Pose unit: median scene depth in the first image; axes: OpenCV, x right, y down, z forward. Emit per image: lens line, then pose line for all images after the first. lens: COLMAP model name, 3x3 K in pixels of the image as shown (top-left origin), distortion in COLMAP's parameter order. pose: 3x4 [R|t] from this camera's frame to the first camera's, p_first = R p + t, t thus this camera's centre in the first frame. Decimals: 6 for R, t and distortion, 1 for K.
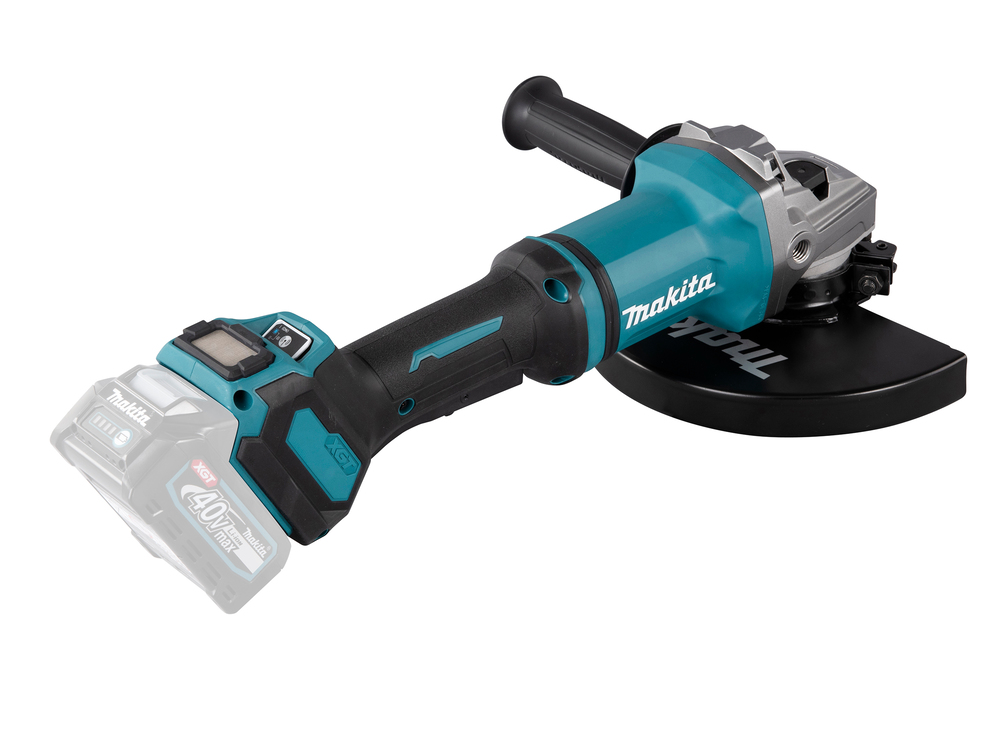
lens RADIAL K [[2473.4, 0, 499.7], [0, 2473.4, 378.0], [0, 0, 1]] dist [0.032413, 0.000000]
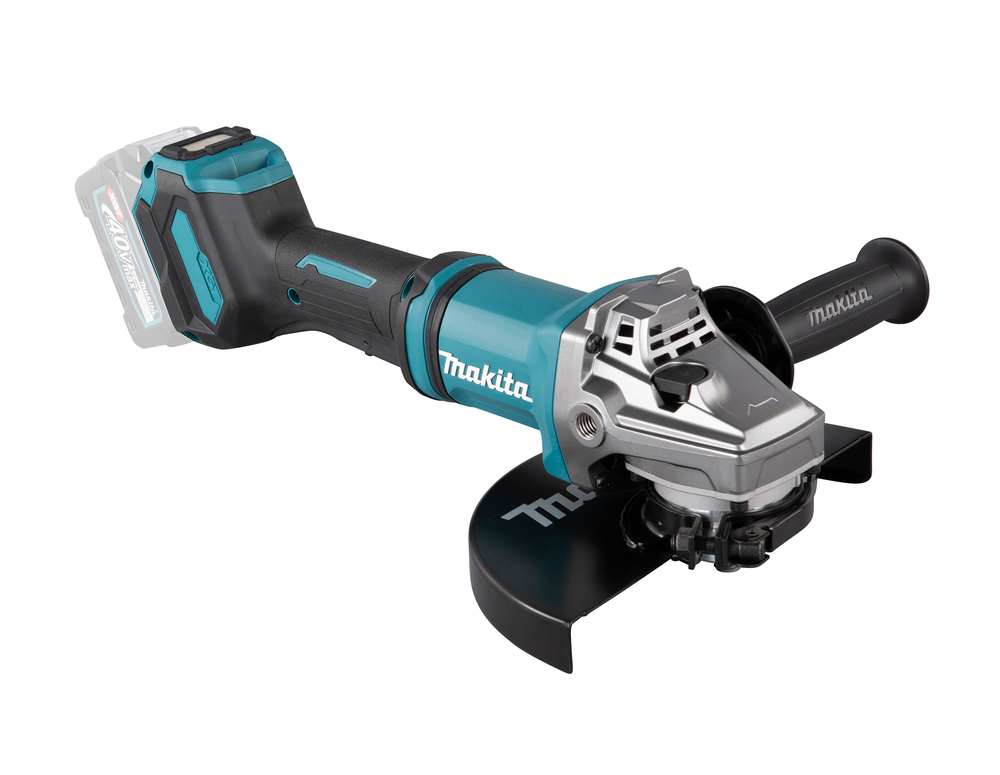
lens RADIAL K [[2828.5, 0, 500.0], [0, 2828.5, 387.9], [0, 0, 1]] dist [-0.123131, 0.000000]
pose [[0.116124, 0.448553, -0.886180, 1.129209], [-0.492277, 0.800912, 0.340886, -0.438786], [0.862658, 0.396661, 0.313818, 0.742971]]
